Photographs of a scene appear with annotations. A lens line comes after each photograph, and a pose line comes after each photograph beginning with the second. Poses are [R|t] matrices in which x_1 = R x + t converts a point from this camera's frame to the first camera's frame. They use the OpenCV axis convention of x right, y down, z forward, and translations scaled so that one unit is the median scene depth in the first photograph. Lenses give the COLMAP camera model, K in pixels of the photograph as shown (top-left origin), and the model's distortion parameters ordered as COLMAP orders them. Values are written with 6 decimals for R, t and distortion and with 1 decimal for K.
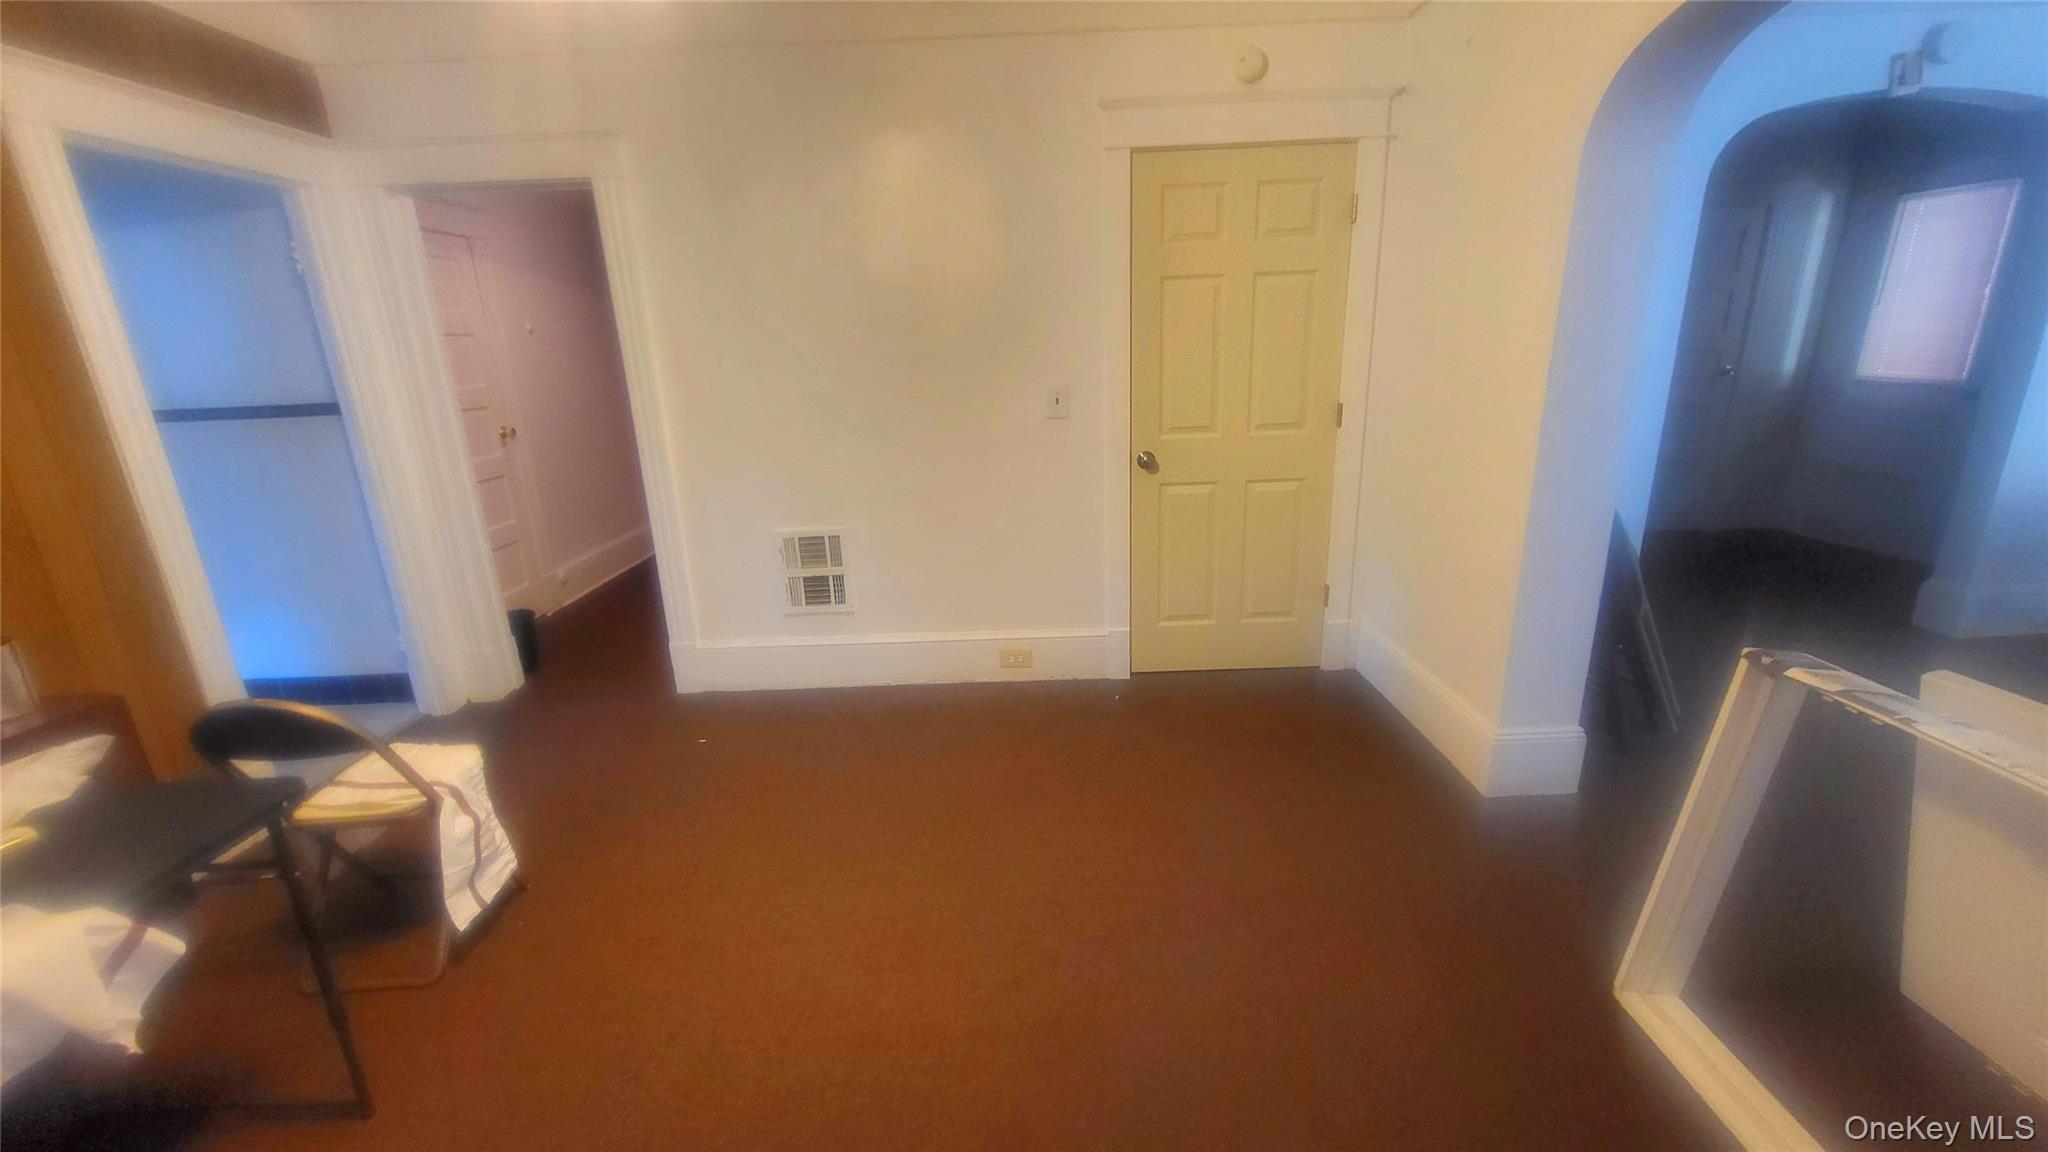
lens RADIAL K [[796.7, 0, 1024.0], [0, 796.7, 576.0], [0, 0, 1]] dist [0.000362, -0.000009]
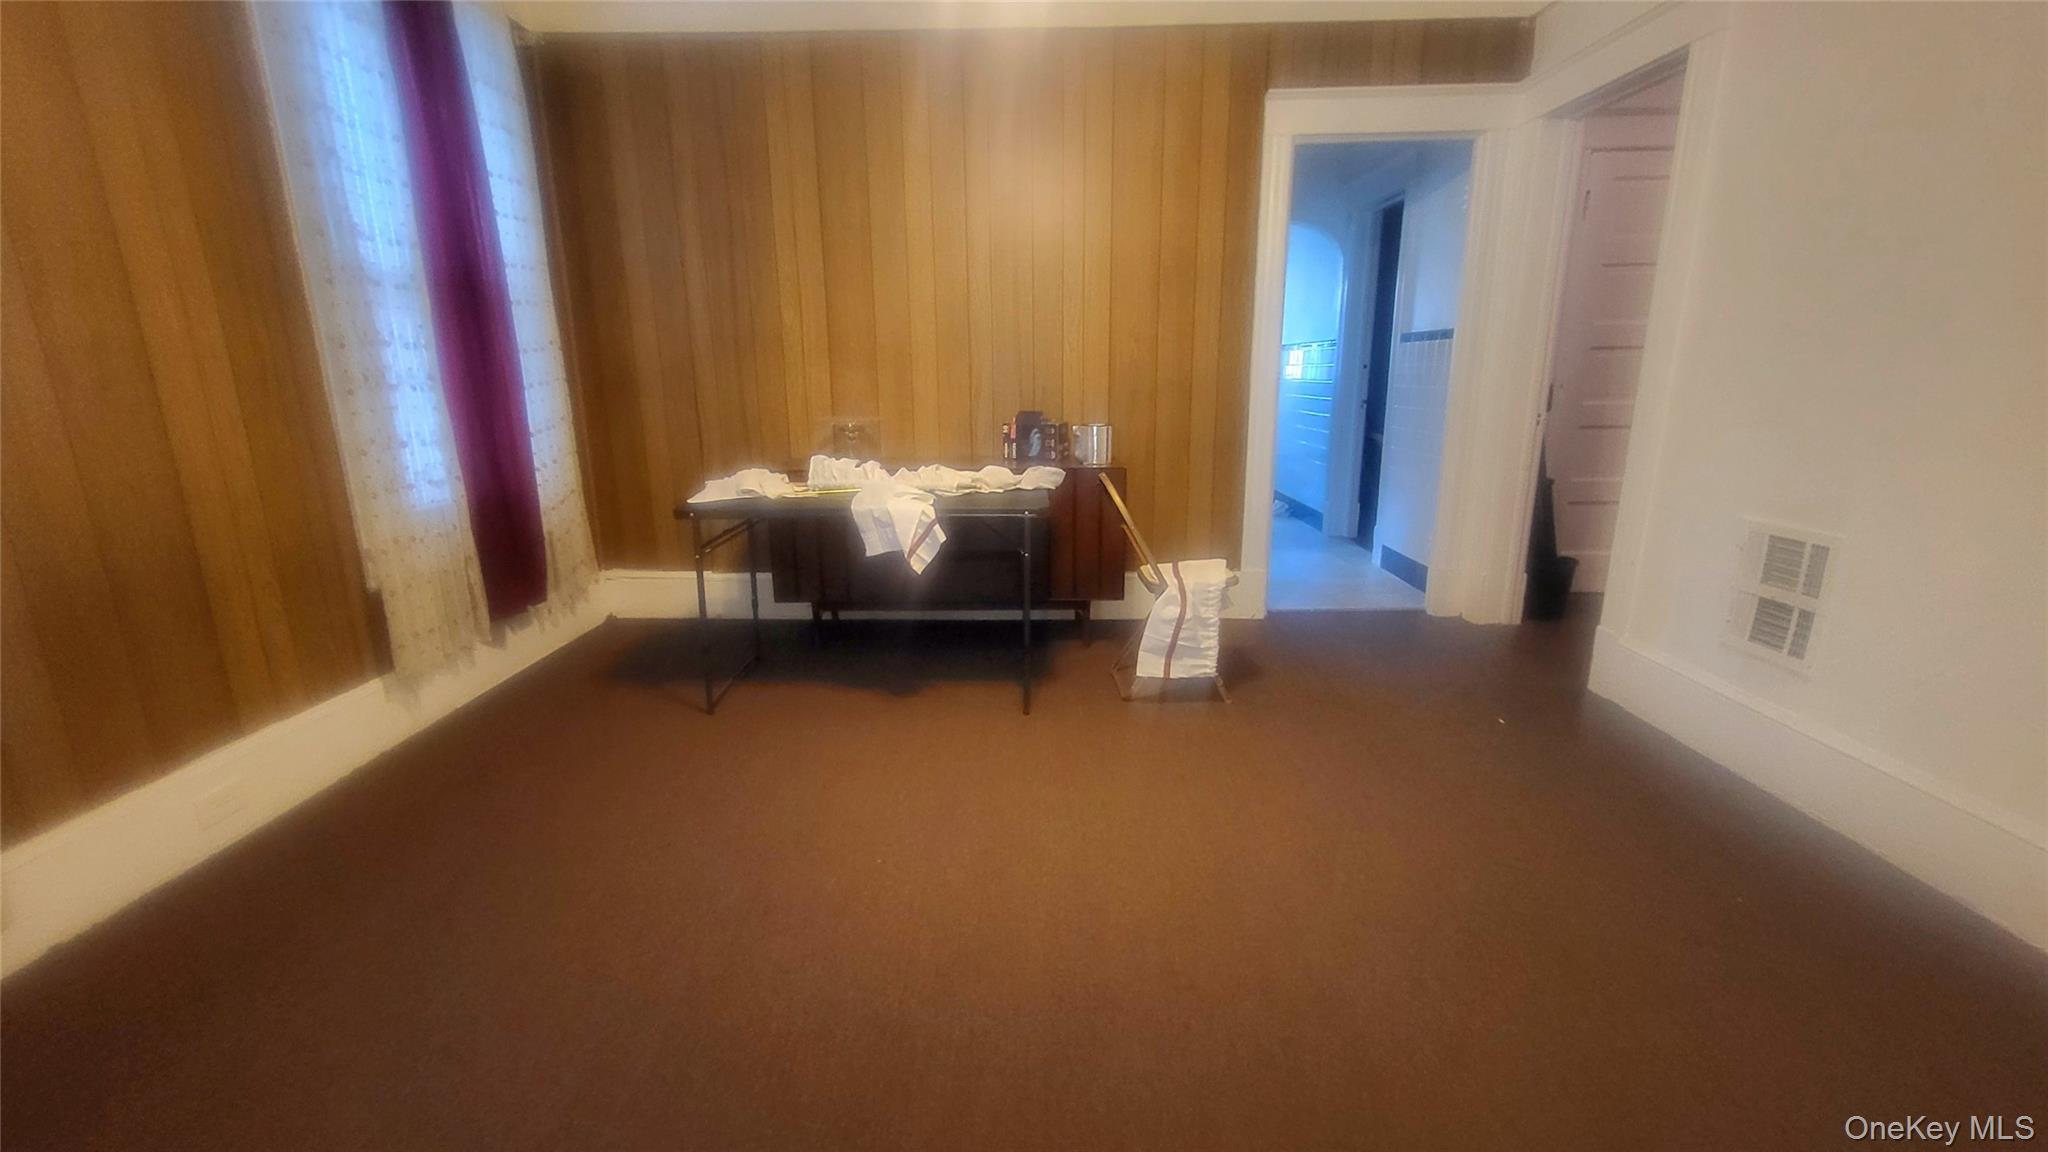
lens RADIAL K [[845.1, 0, 1024.0], [0, 845.1, 576.0], [0, 0, 1]] dist [-0.000732, -0.000264]
pose [[-0.020370, 0.276556, -0.960782, 0.393678], [-0.266796, 0.924630, 0.271807, -0.041654], [0.963538, 0.261869, 0.054949, 0.381989]]
